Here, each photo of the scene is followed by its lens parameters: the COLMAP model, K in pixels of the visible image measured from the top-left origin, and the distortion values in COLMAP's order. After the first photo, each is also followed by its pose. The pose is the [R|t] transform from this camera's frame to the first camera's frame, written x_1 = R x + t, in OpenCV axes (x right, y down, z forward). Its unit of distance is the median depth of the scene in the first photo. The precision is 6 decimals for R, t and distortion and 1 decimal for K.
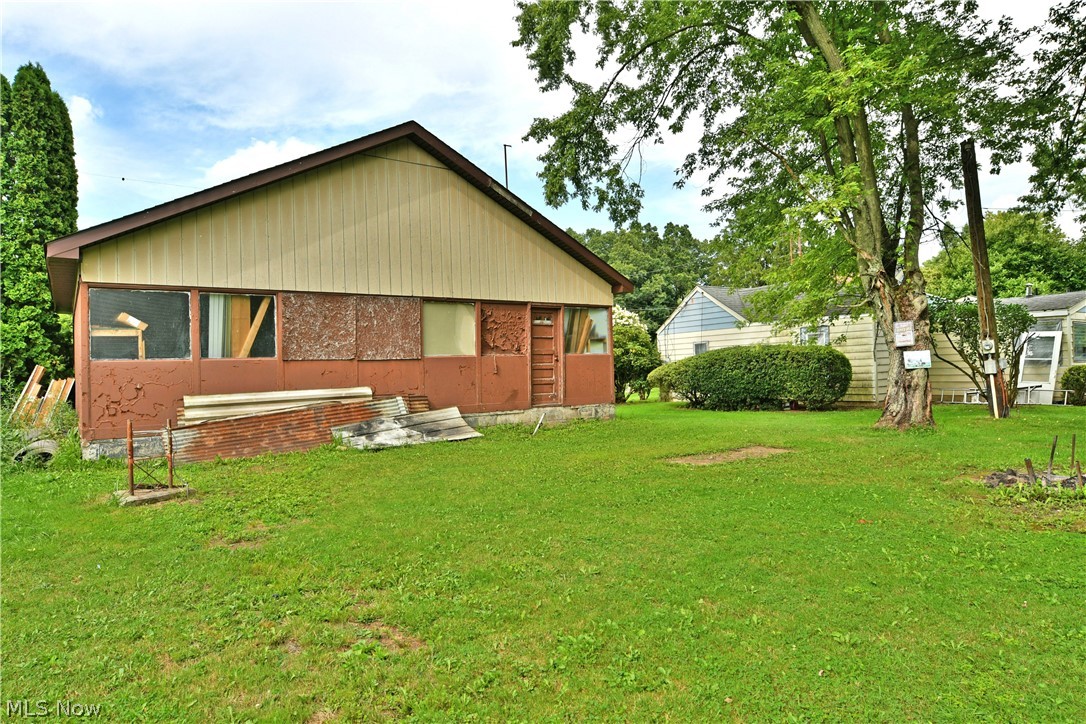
lens RADIAL K [[652.9, 0, 542.0], [0, 652.9, 364.0], [0, 0, 1]] dist [-0.016705, -0.005158]
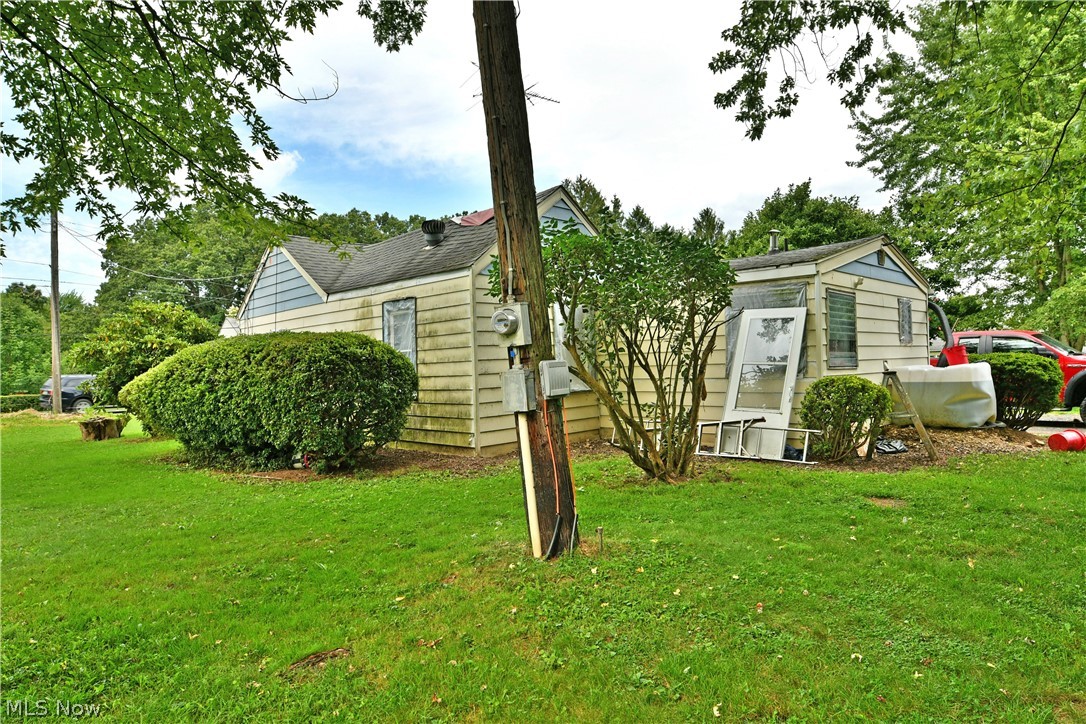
lens RADIAL K [[652.9, 0, 542.4], [0, 652.9, 359.1], [0, 0, 1]] dist [-0.016705, -0.005158]
pose [[0.982010, 0.003806, 0.188792, 0.505119], [-0.002013, 0.999951, -0.009692, -0.005687], [-0.188820, 0.009138, 0.981969, 0.538025]]
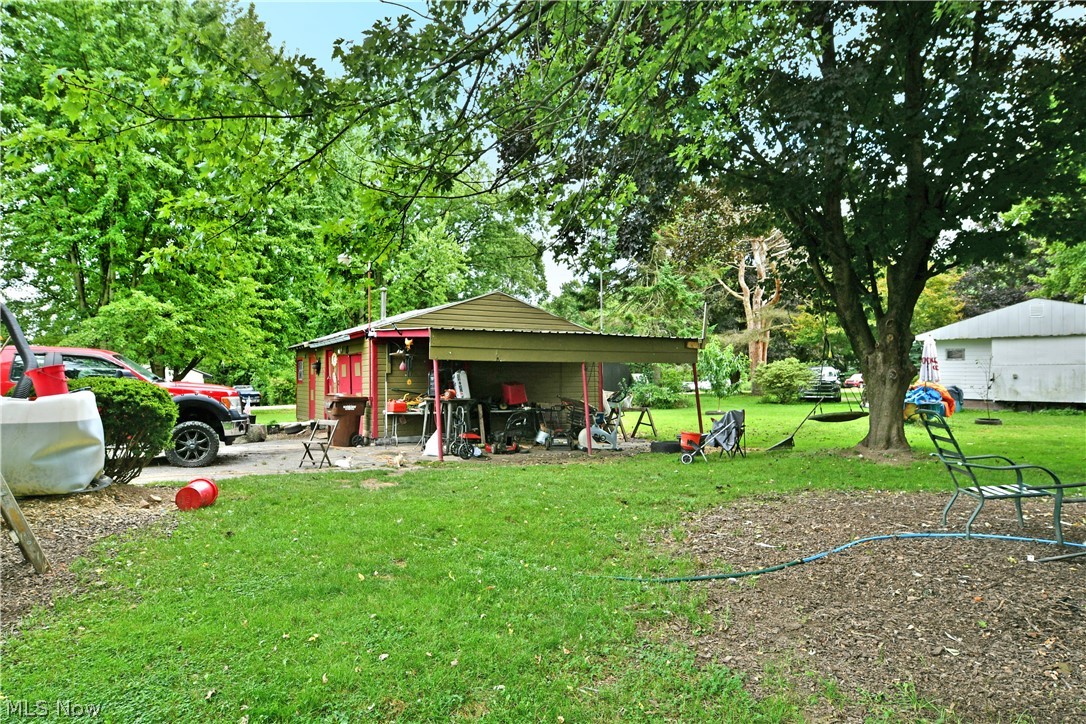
lens RADIAL K [[652.9, 0, 540.5], [0, 652.9, 362.0], [0, 0, 1]] dist [-0.016705, -0.005158]
pose [[0.052291, 0.051831, 0.997286, 0.620000], [-0.011095, 0.998621, -0.051319, -0.009596], [-0.998570, -0.008382, 0.052794, 0.730255]]
